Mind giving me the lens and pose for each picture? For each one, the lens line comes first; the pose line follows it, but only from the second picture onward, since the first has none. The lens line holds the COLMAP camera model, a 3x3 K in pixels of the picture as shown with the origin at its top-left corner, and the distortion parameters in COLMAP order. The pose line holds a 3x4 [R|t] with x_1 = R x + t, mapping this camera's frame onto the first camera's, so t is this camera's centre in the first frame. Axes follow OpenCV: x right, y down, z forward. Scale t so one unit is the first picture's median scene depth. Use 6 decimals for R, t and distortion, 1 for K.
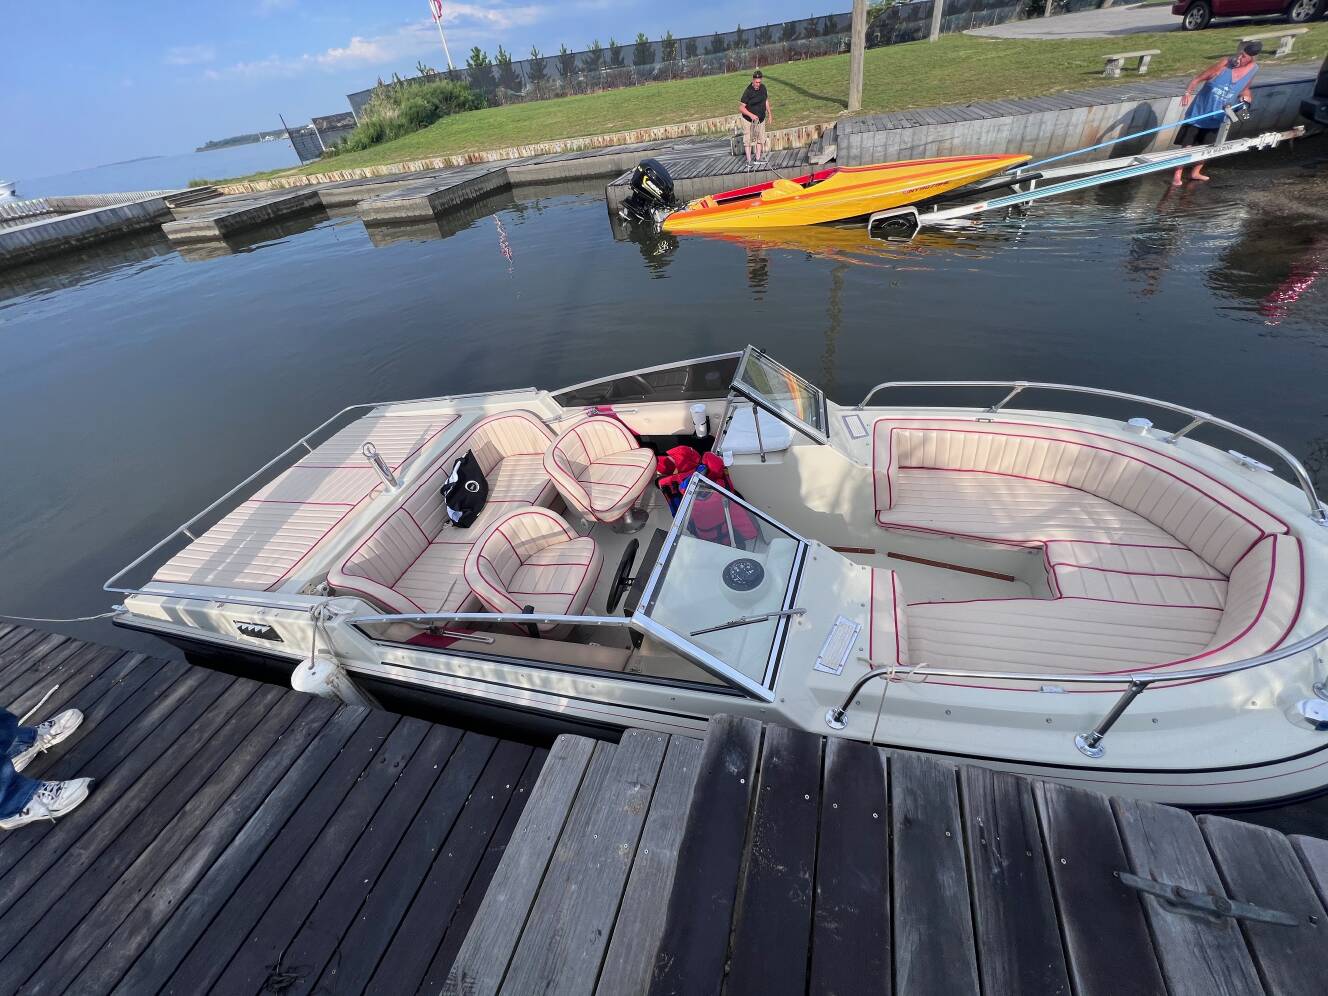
lens RADIAL K [[534.8, 0, 658.5], [0, 534.8, 492.5], [0, 0, 1]] dist [0.001193, -0.000969]
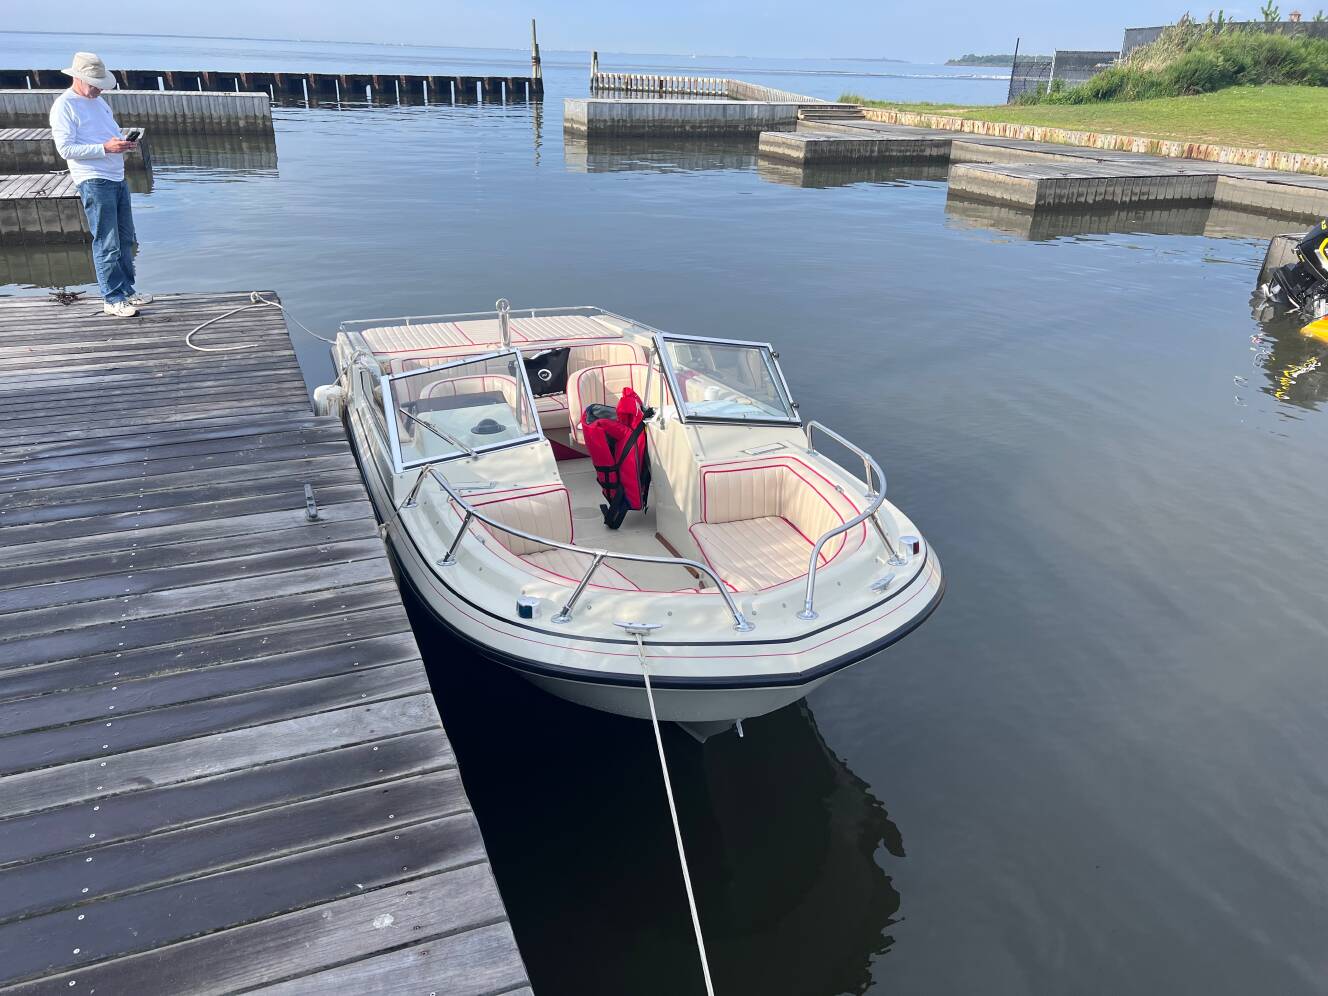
lens RADIAL K [[1018.6, 0, 668.8], [0, 1018.6, 506.4], [0, 0, 1]] dist [0.046100, -0.056624]
pose [[0.613676, 0.449909, -0.648833, 0.217318], [-0.569713, 0.821273, 0.030639, -0.001527], [0.546653, 0.350846, 0.760314, -0.051657]]
